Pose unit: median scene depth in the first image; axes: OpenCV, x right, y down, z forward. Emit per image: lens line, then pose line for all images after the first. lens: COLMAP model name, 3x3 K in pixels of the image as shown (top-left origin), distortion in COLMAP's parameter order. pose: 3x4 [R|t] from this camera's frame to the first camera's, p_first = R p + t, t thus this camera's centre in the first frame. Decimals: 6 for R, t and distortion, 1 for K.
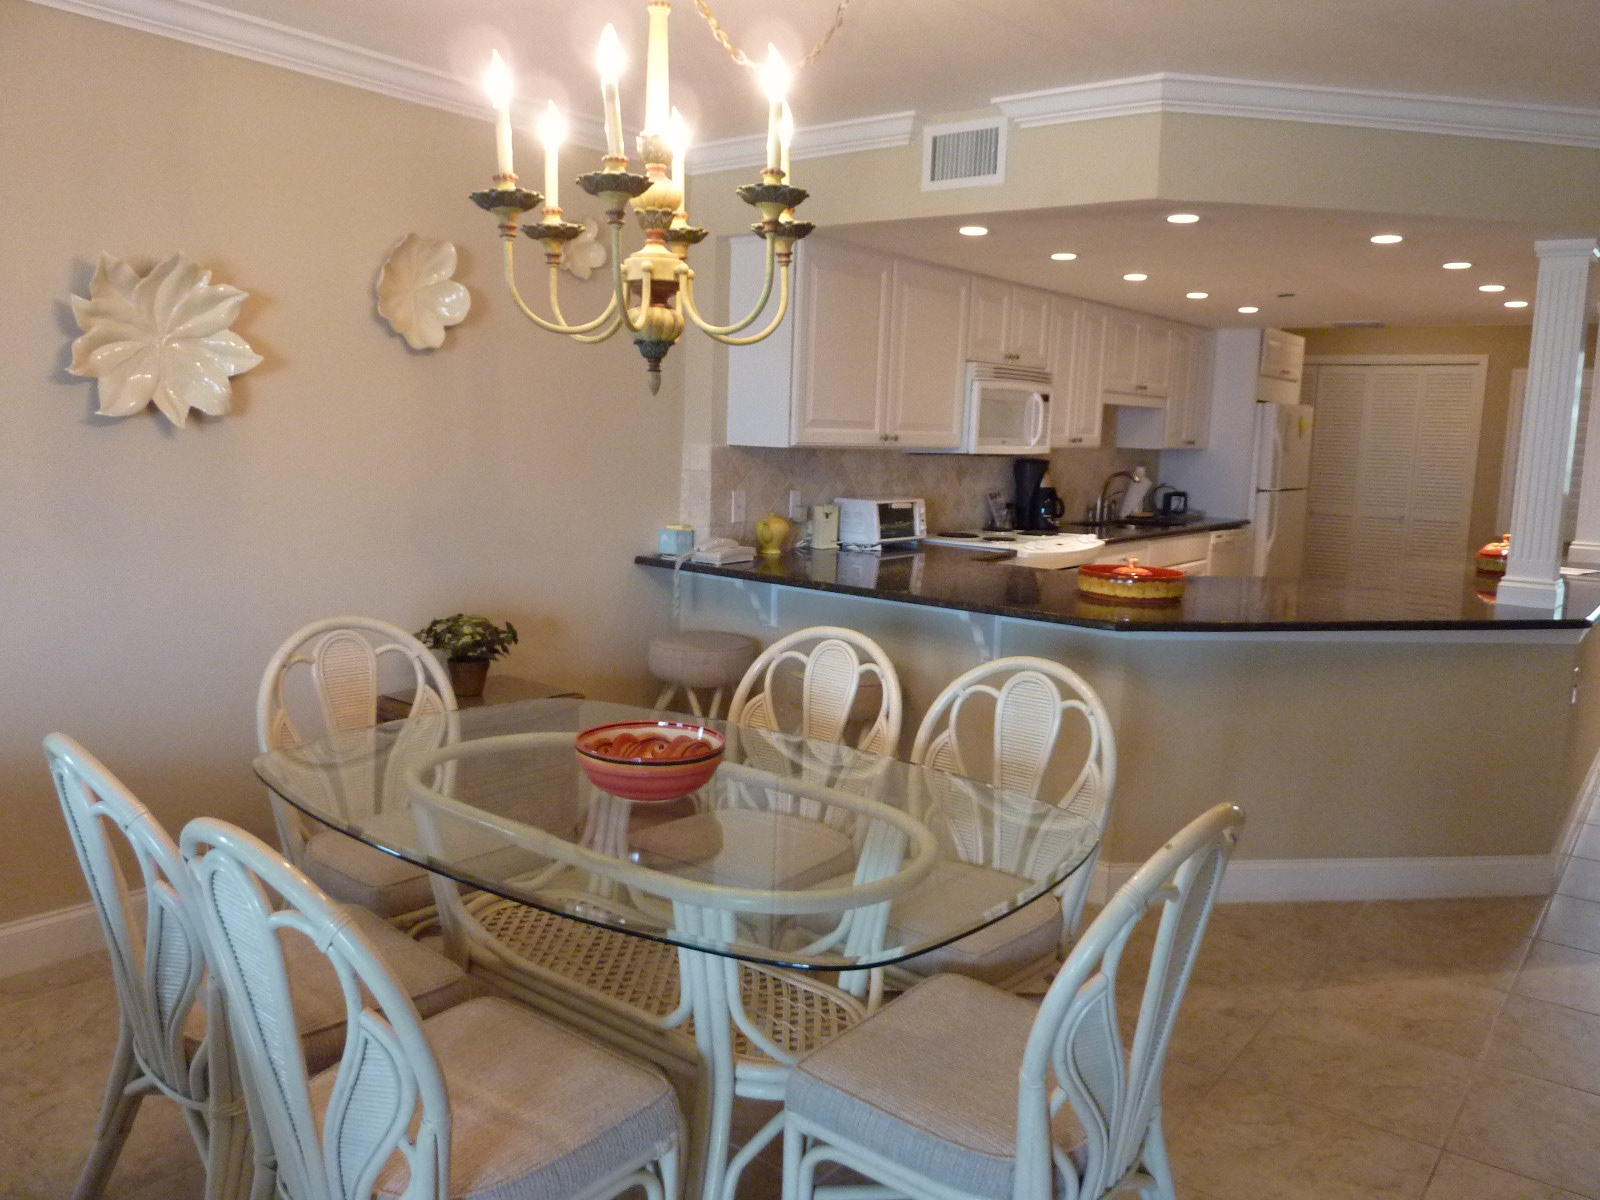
lens RADIAL K [[1215.0, 0, 796.7], [0, 1215.0, 604.1], [0, 0, 1]] dist [-0.038620, -0.002131]
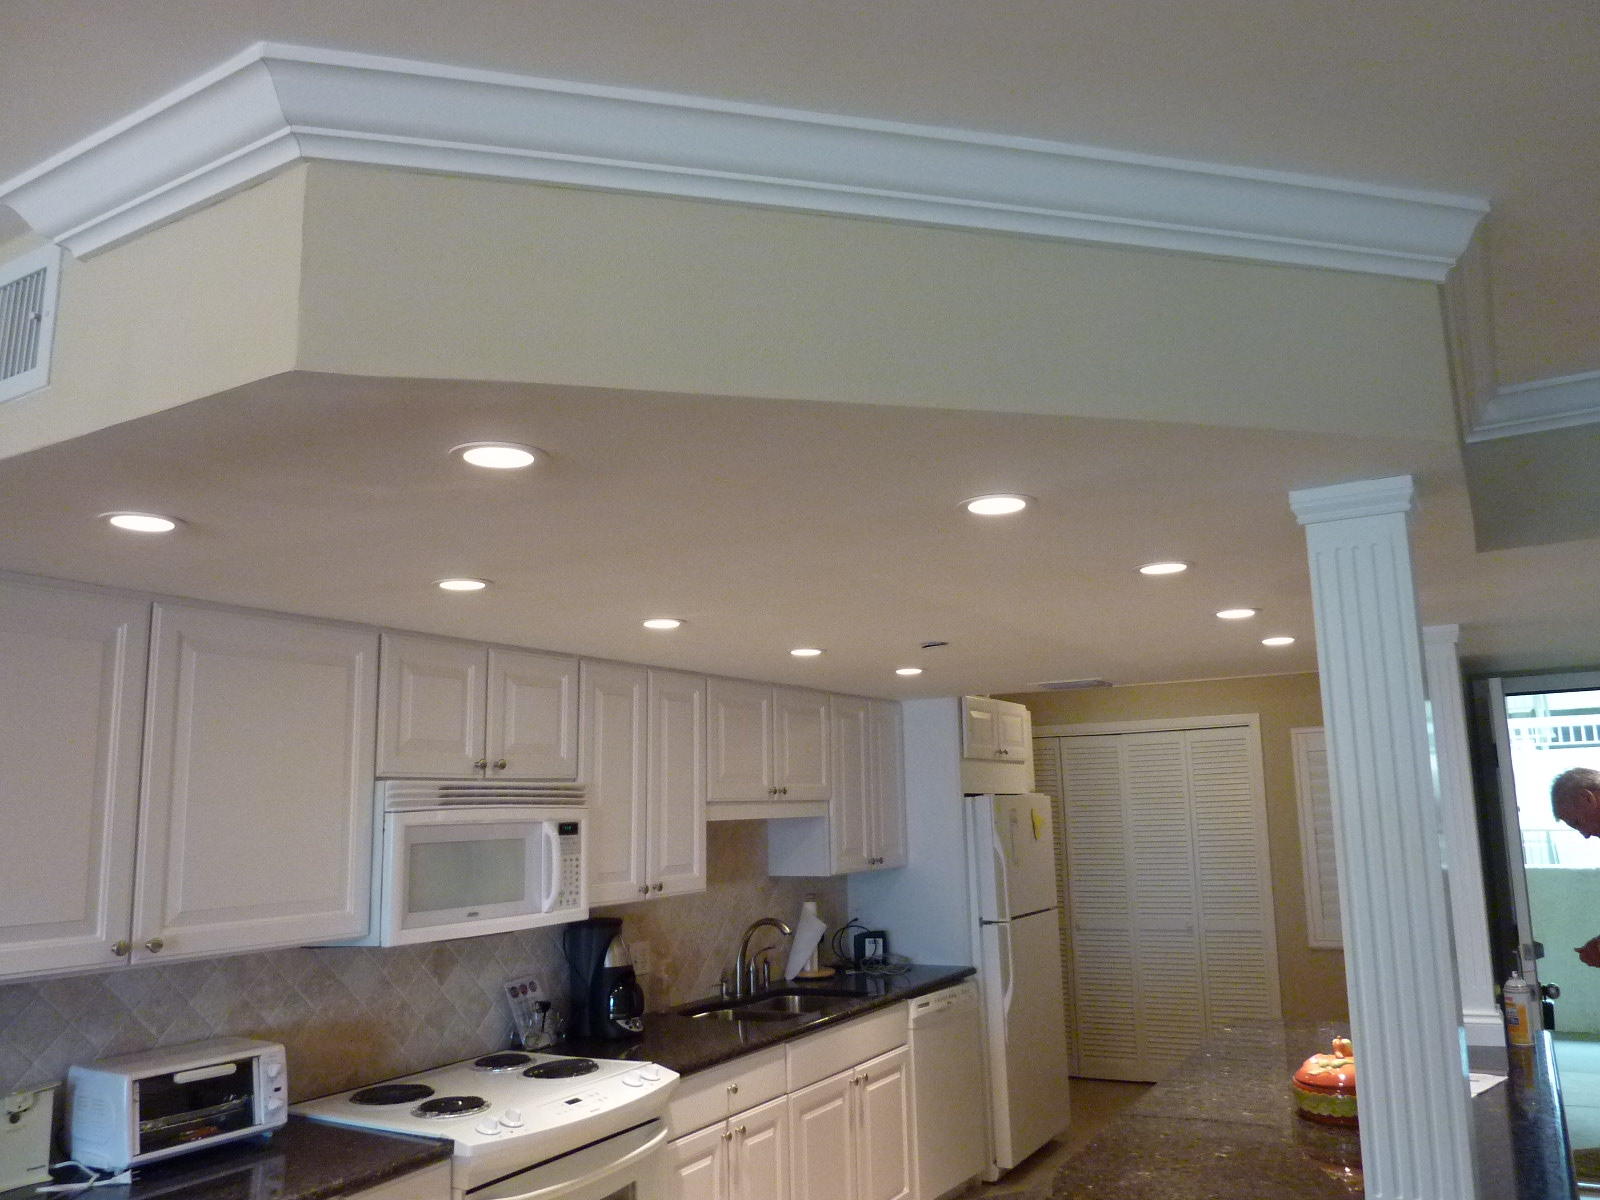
lens RADIAL K [[1215.0, 0, 801.0], [0, 1215.0, 591.2], [0, 0, 1]] dist [-0.038620, -0.002131]
pose [[0.987807, -0.029232, 0.152912, 0.200297], [0.076080, 0.947580, -0.310328, -0.075098], [-0.135825, 0.318178, 0.938251, 0.334192]]
